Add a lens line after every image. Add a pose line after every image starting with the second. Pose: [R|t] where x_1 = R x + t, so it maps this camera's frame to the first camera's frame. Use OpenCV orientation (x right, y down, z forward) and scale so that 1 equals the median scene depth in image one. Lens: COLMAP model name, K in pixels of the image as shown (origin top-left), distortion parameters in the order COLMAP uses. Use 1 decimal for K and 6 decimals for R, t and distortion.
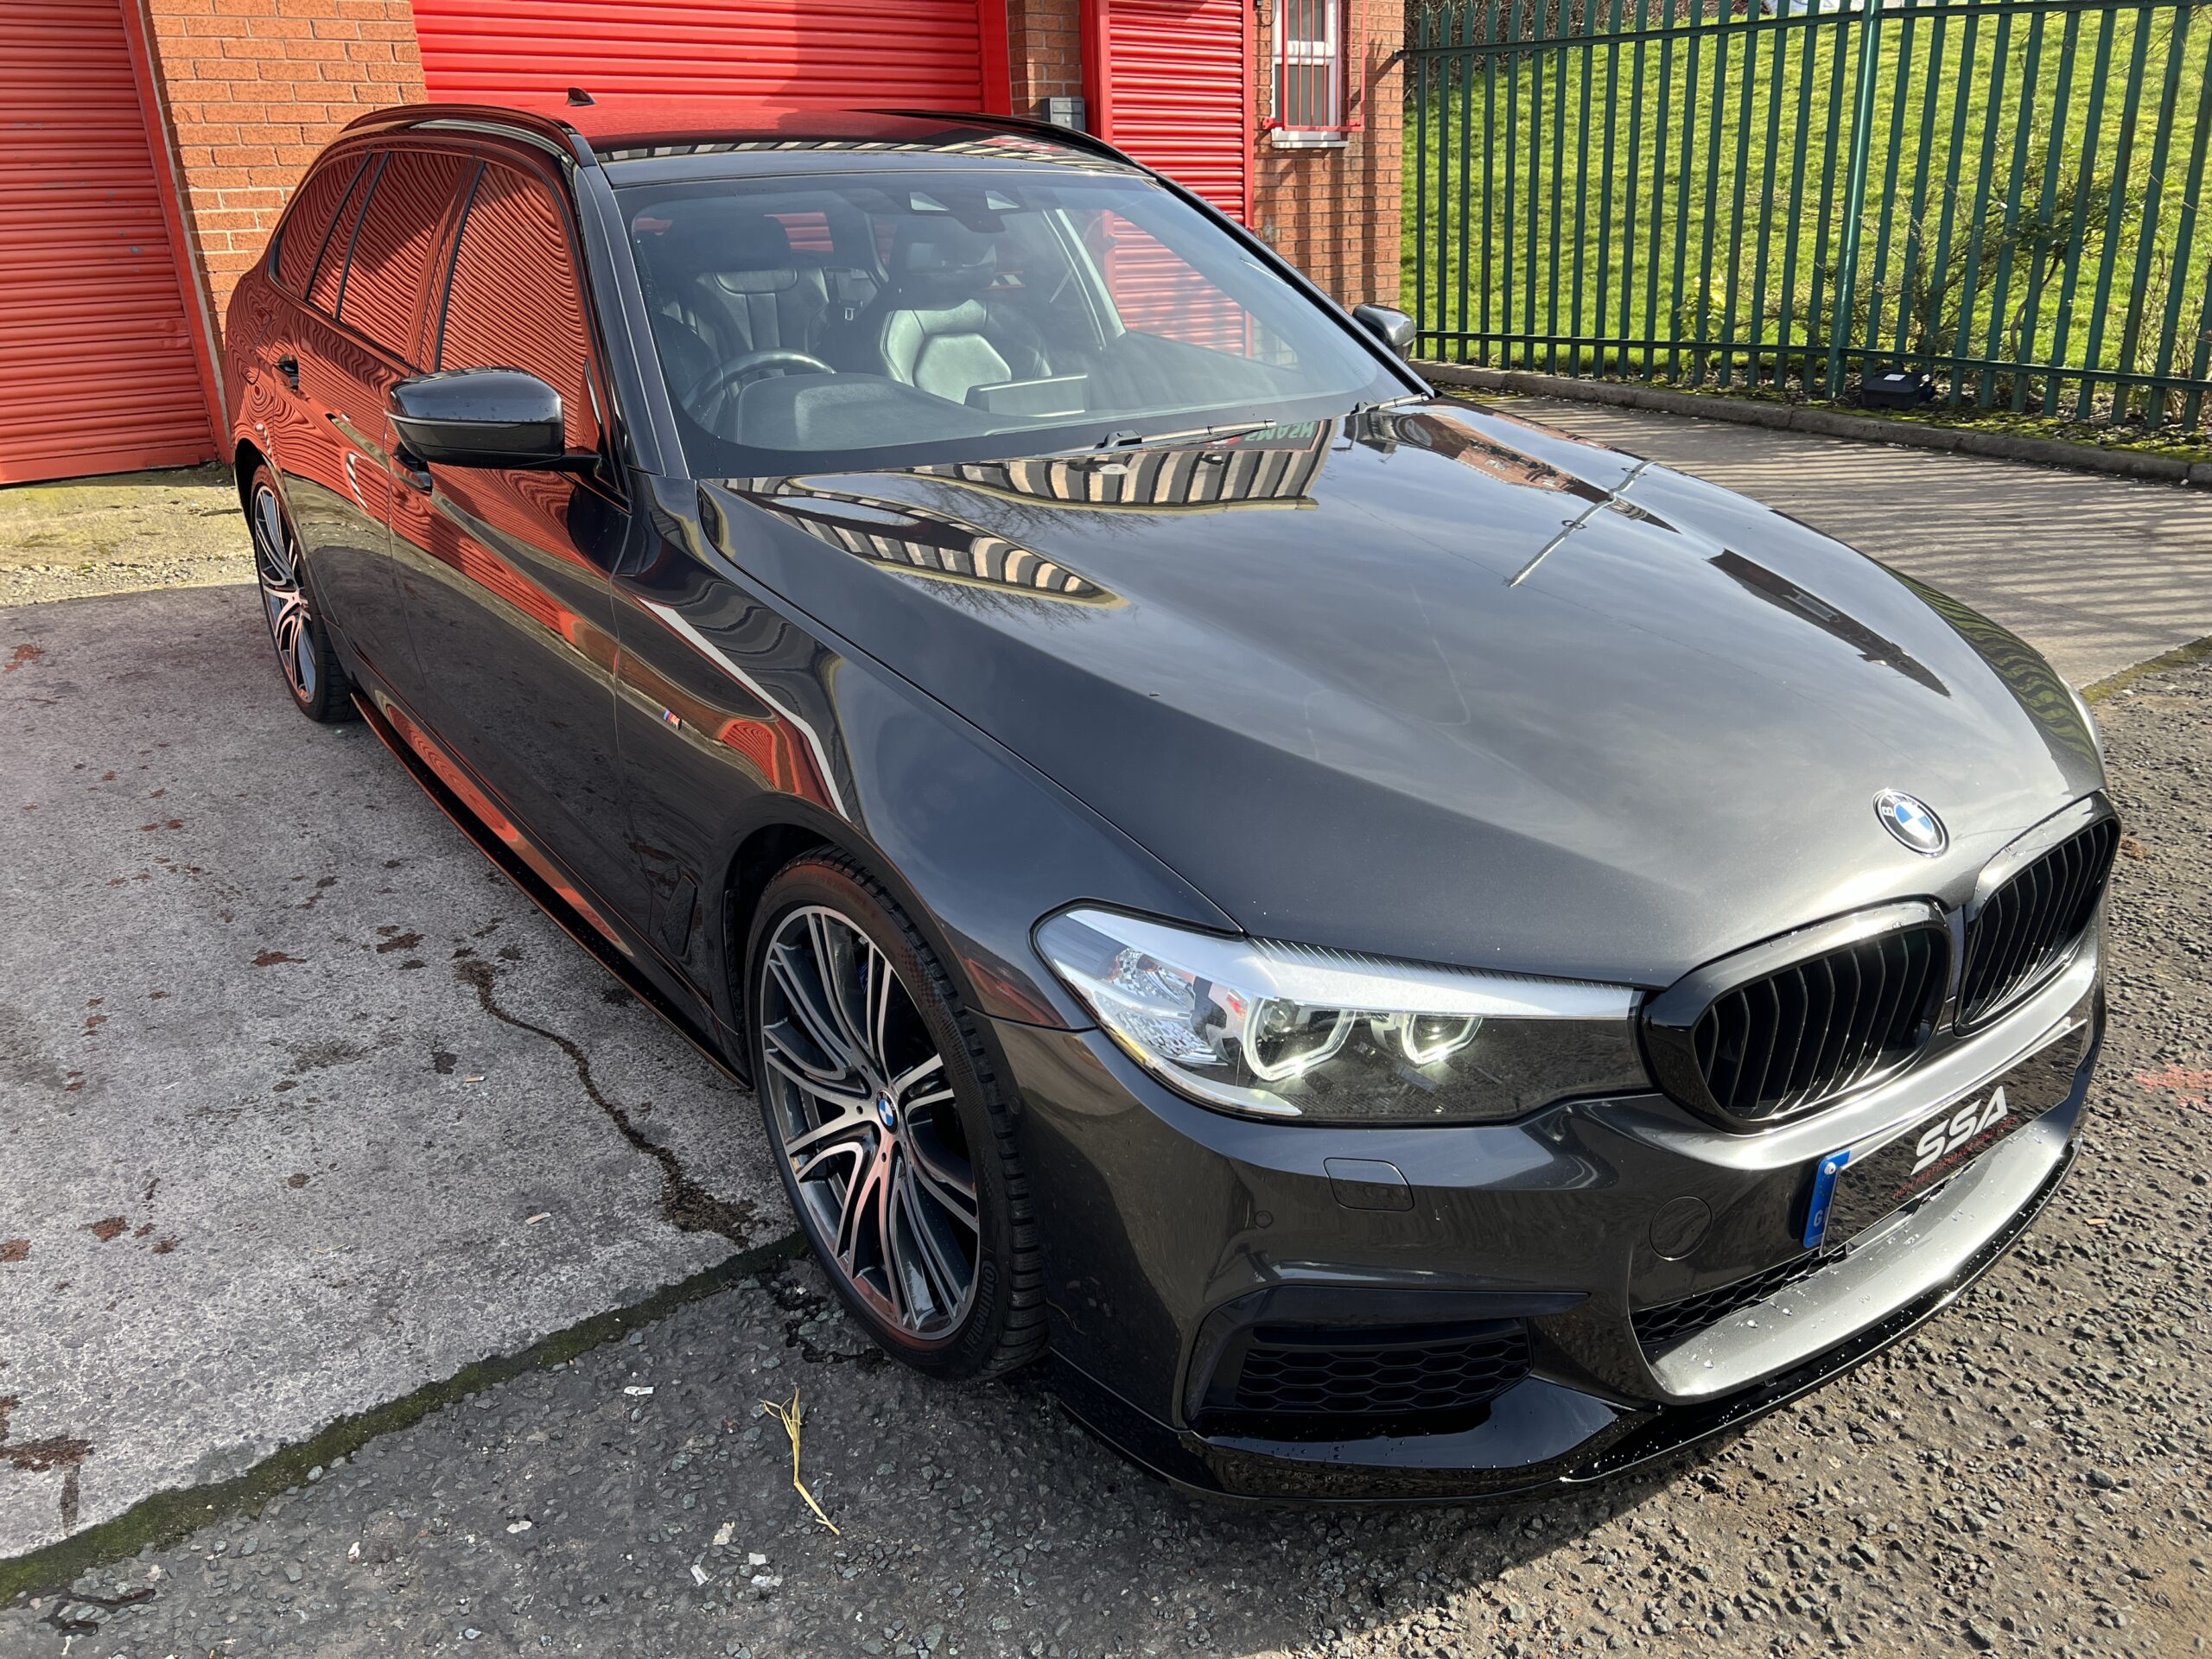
lens RADIAL K [[1671.1, 0, 1110.6], [0, 1671.1, 824.1], [0, 0, 1]] dist [0.039171, -0.046886]
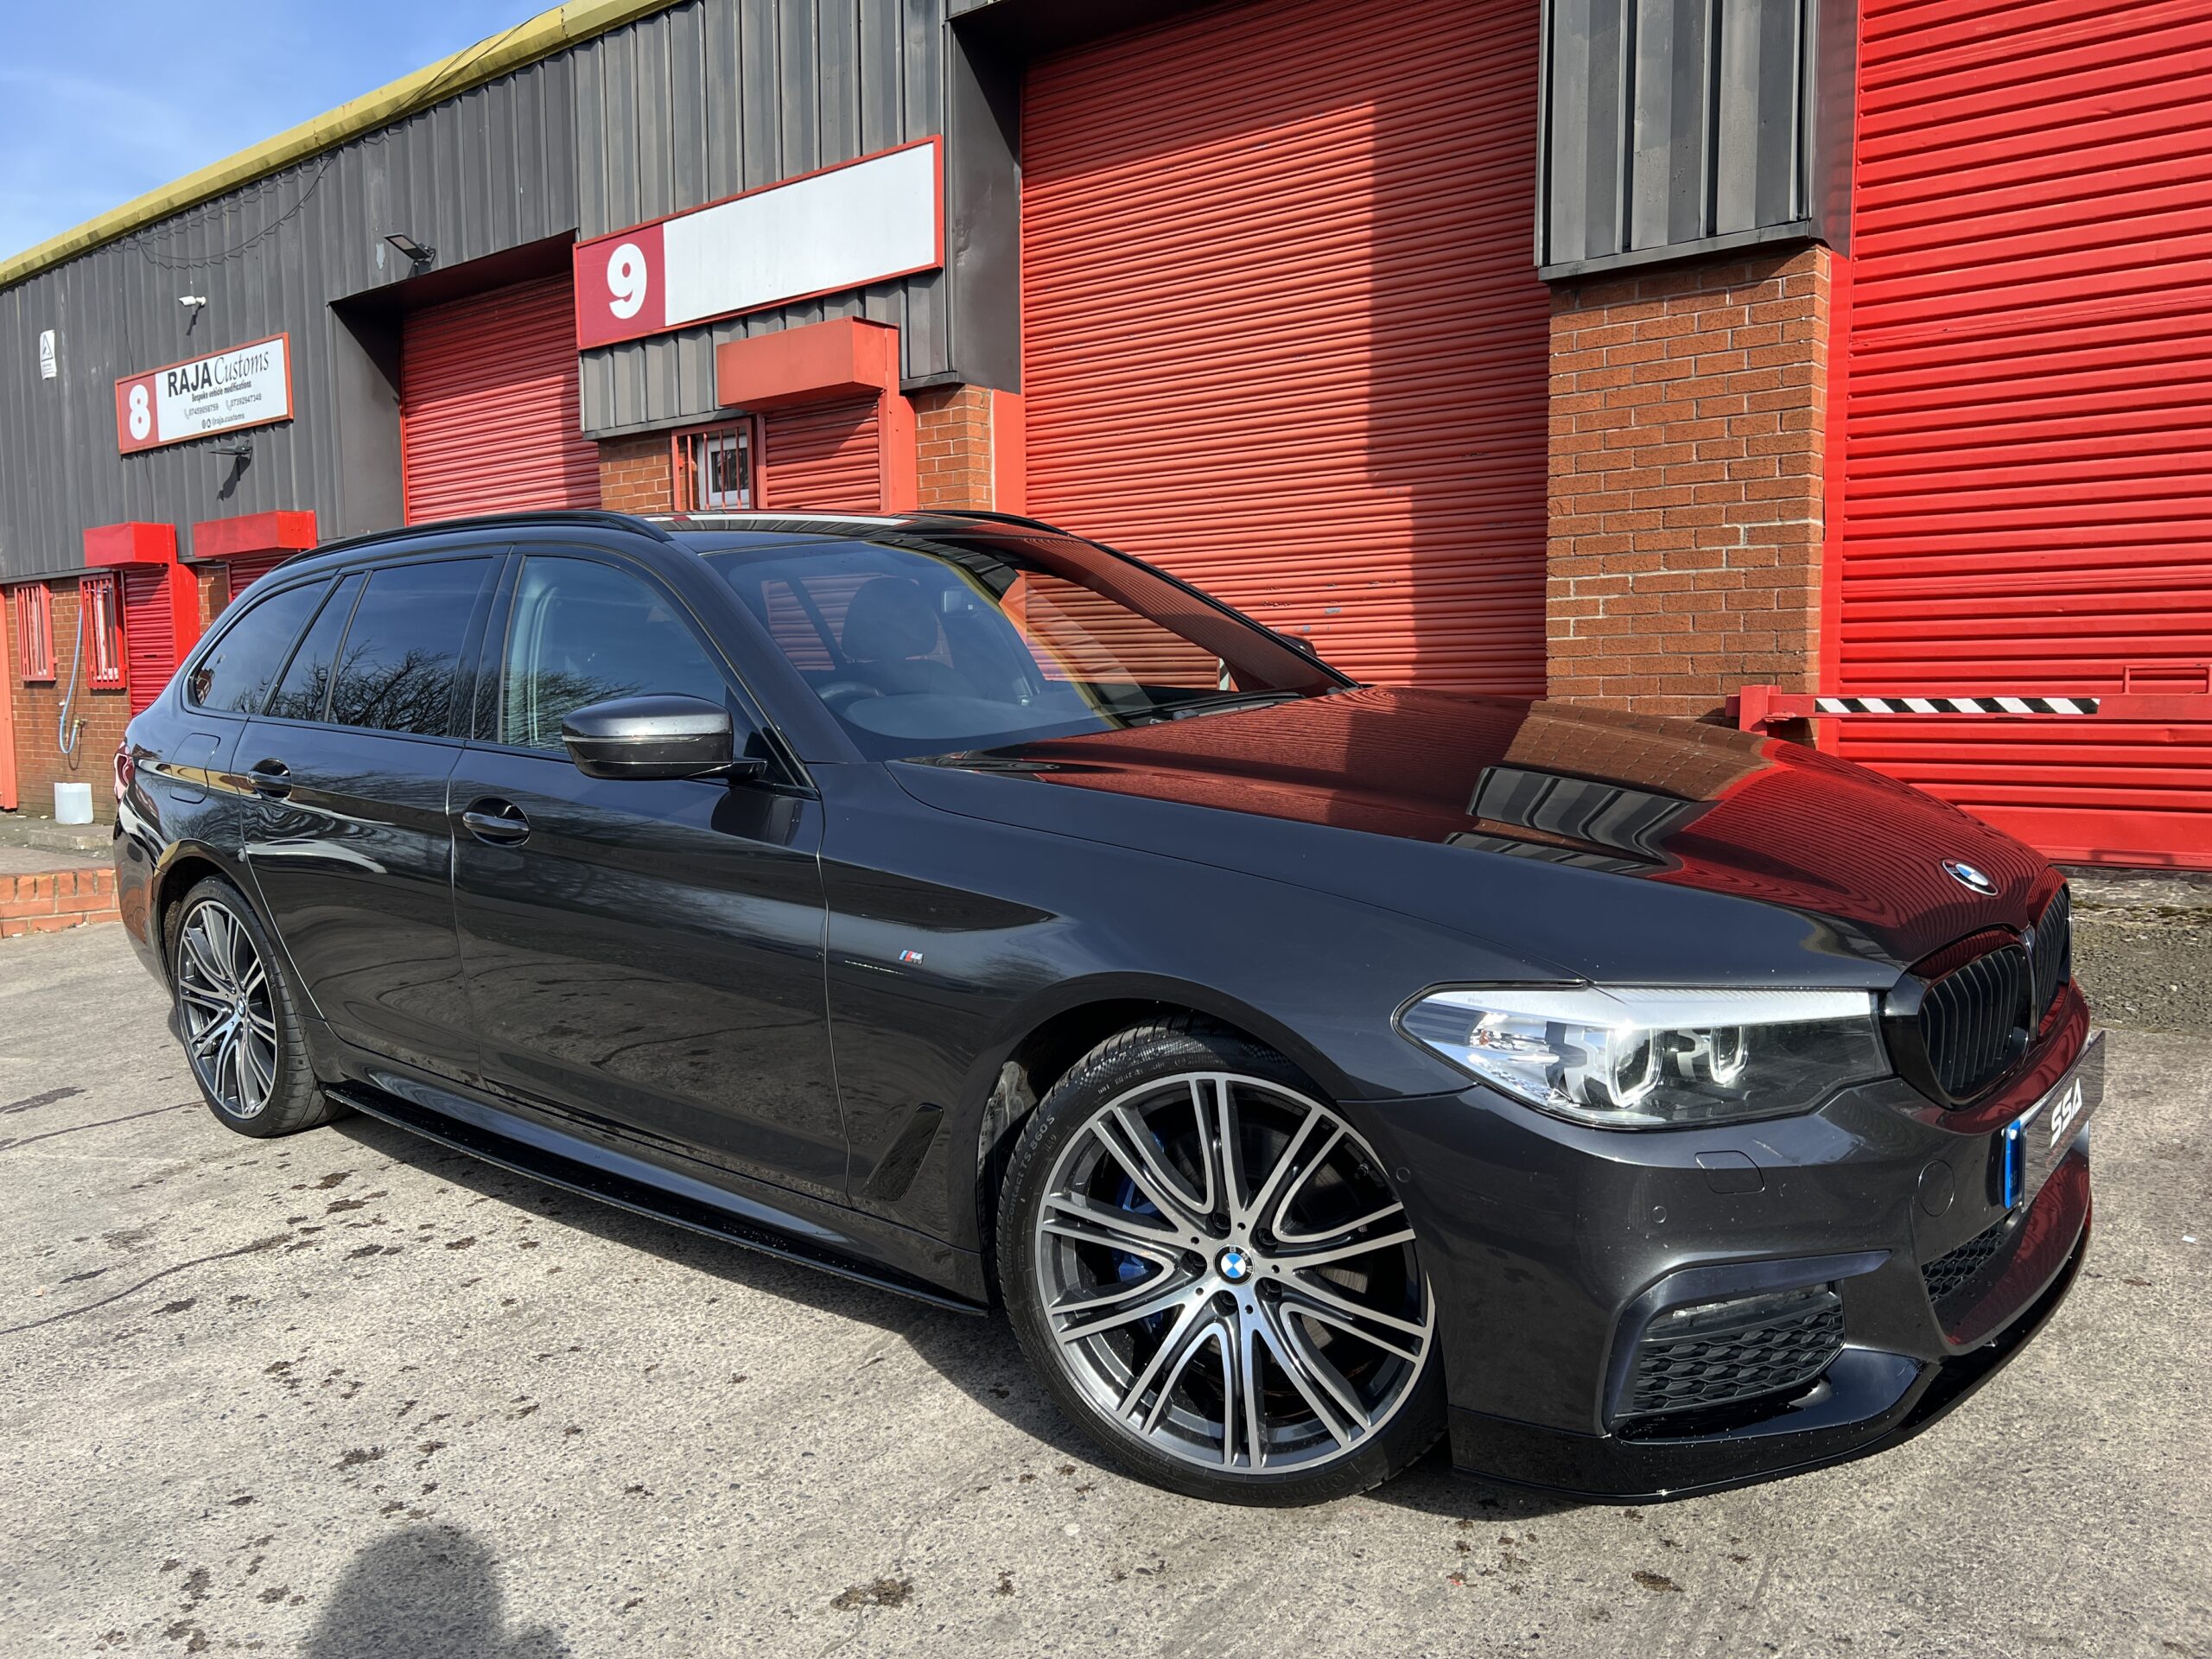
lens RADIAL K [[1671.1, 0, 1104.2], [0, 1671.1, 838.6], [0, 0, 1]] dist [0.039171, -0.046886]
pose [[0.214837, 0.125131, -0.968601, 0.890874], [-0.324825, 0.944453, 0.049965, -0.453137], [0.921050, 0.303892, 0.243549, 1.304595]]
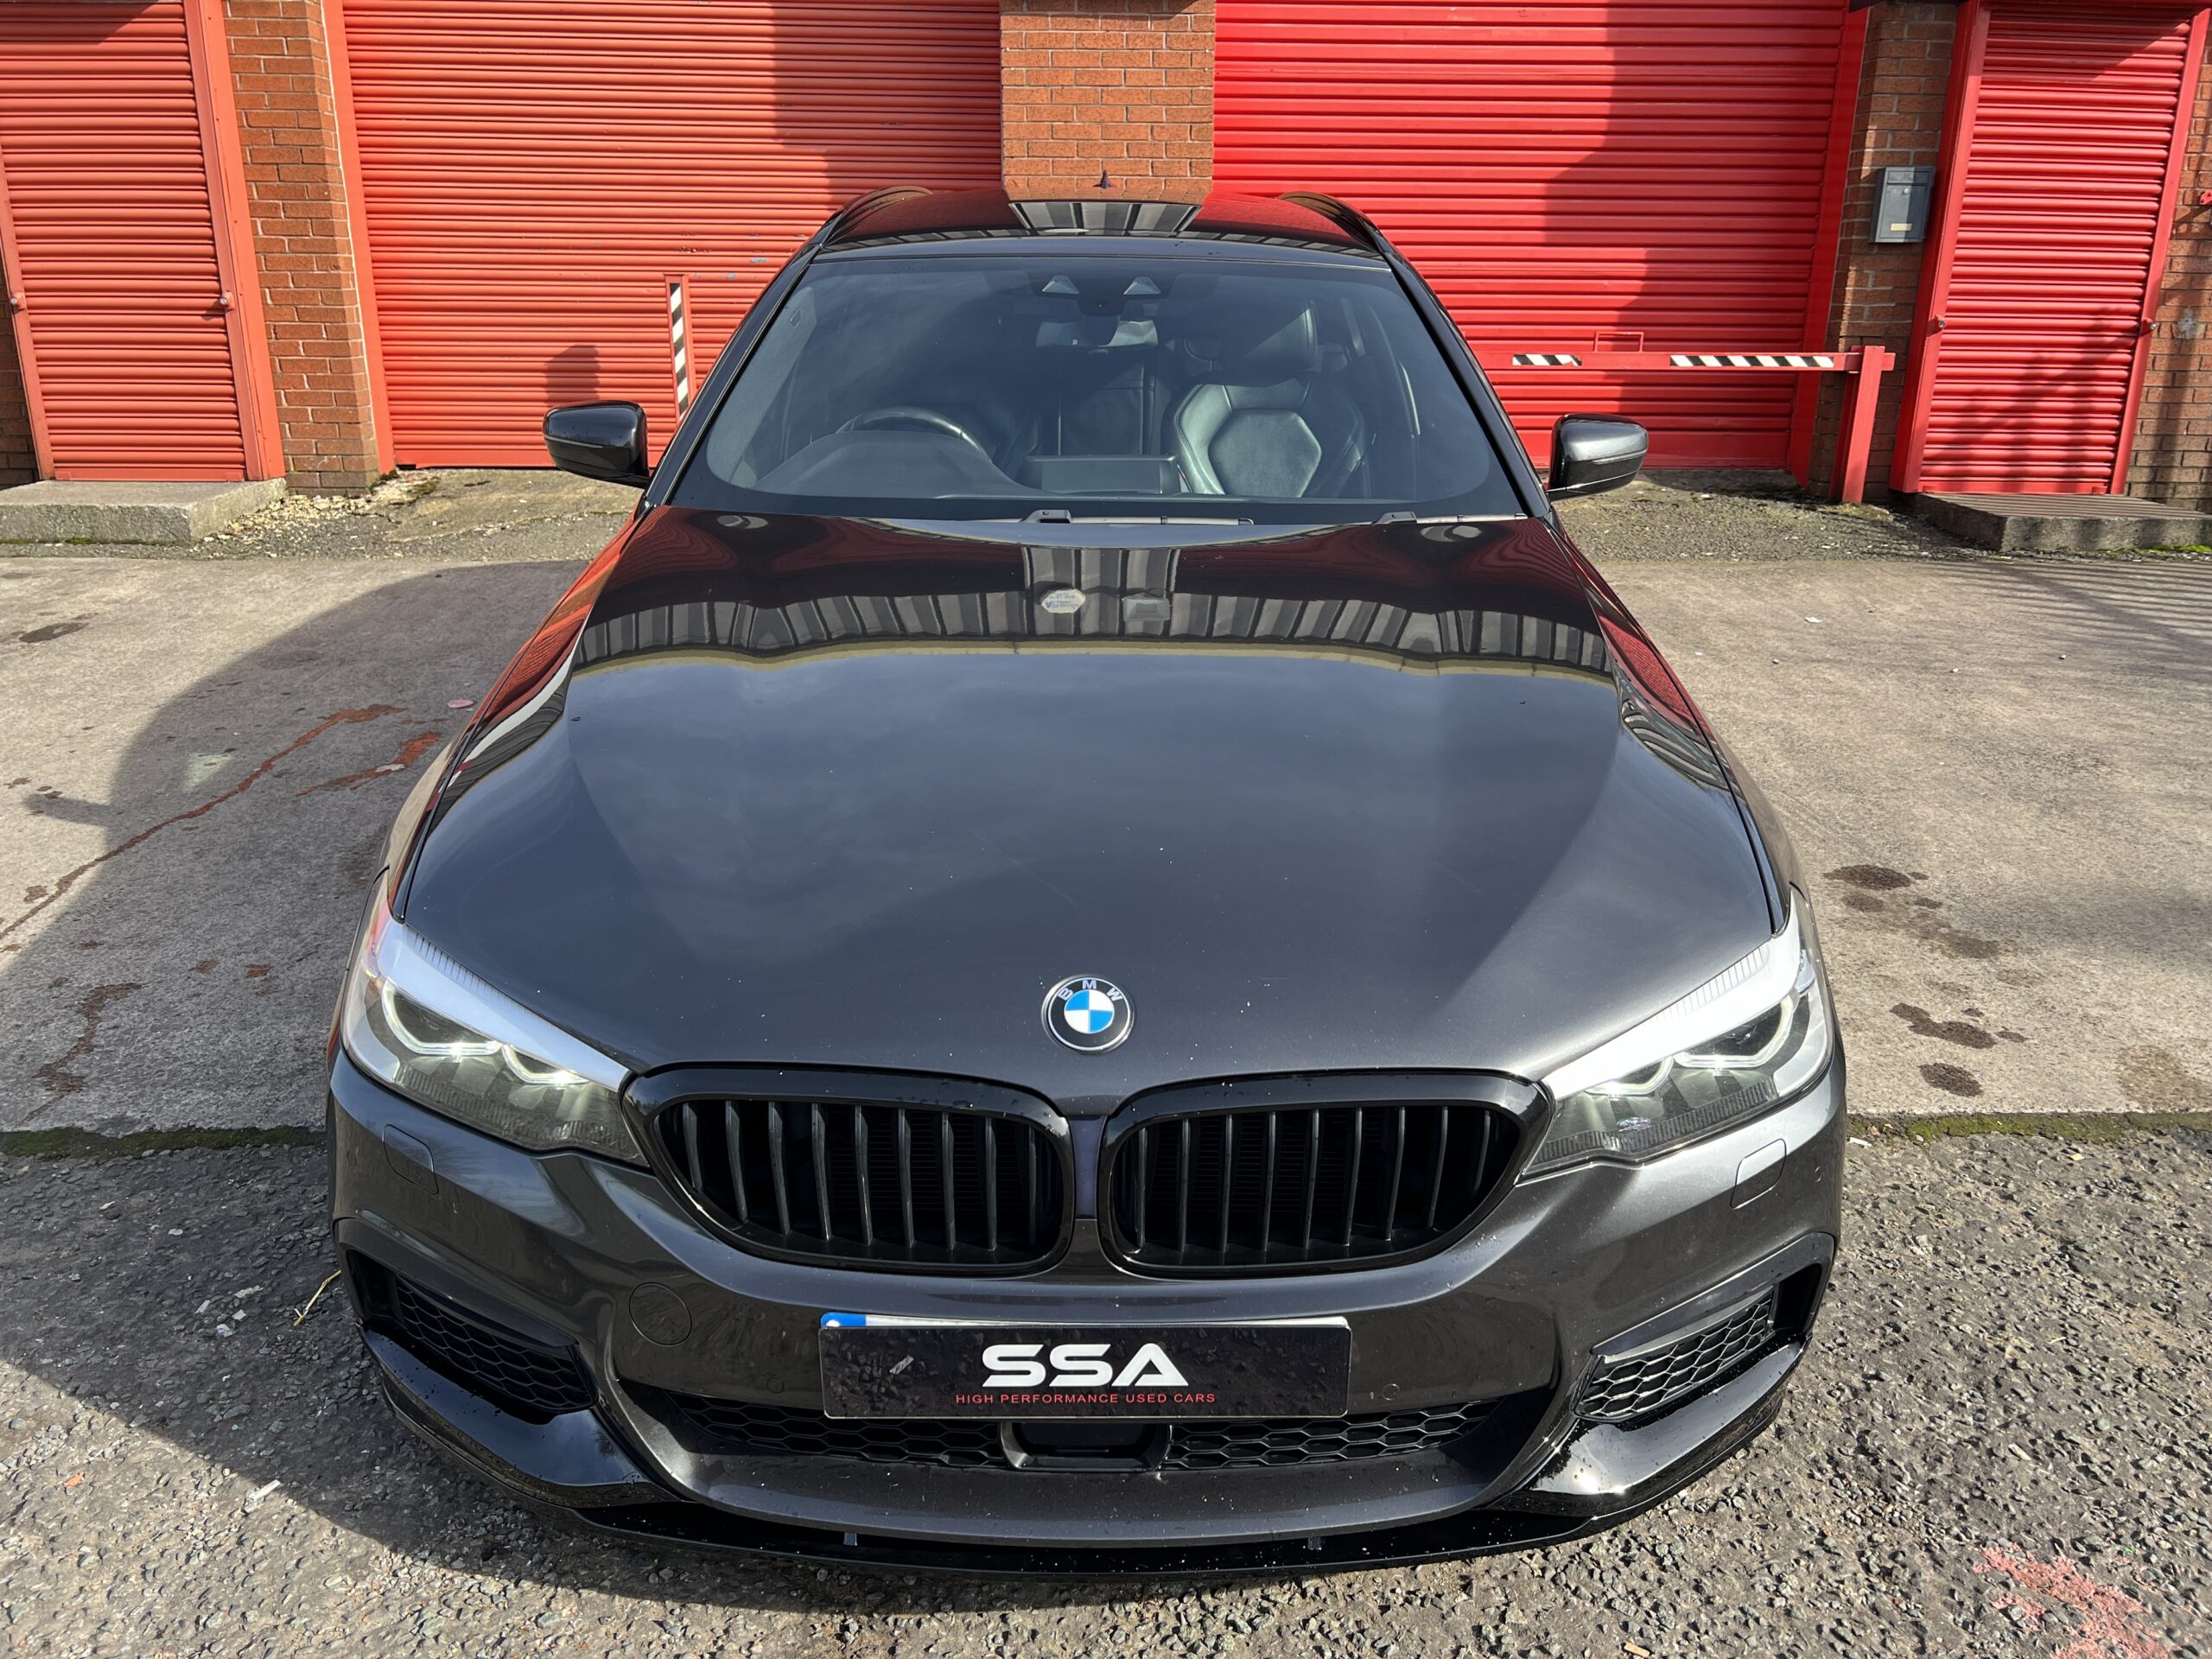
lens RADIAL K [[1671.1, 0, 1118.6], [0, 1671.1, 833.4], [0, 0, 1]] dist [0.039171, -0.046886]
pose [[0.804835, 0.219312, -0.551491, 0.648440], [-0.233734, 0.971253, 0.045131, -0.092562], [0.545535, 0.092579, 0.832959, 0.174433]]
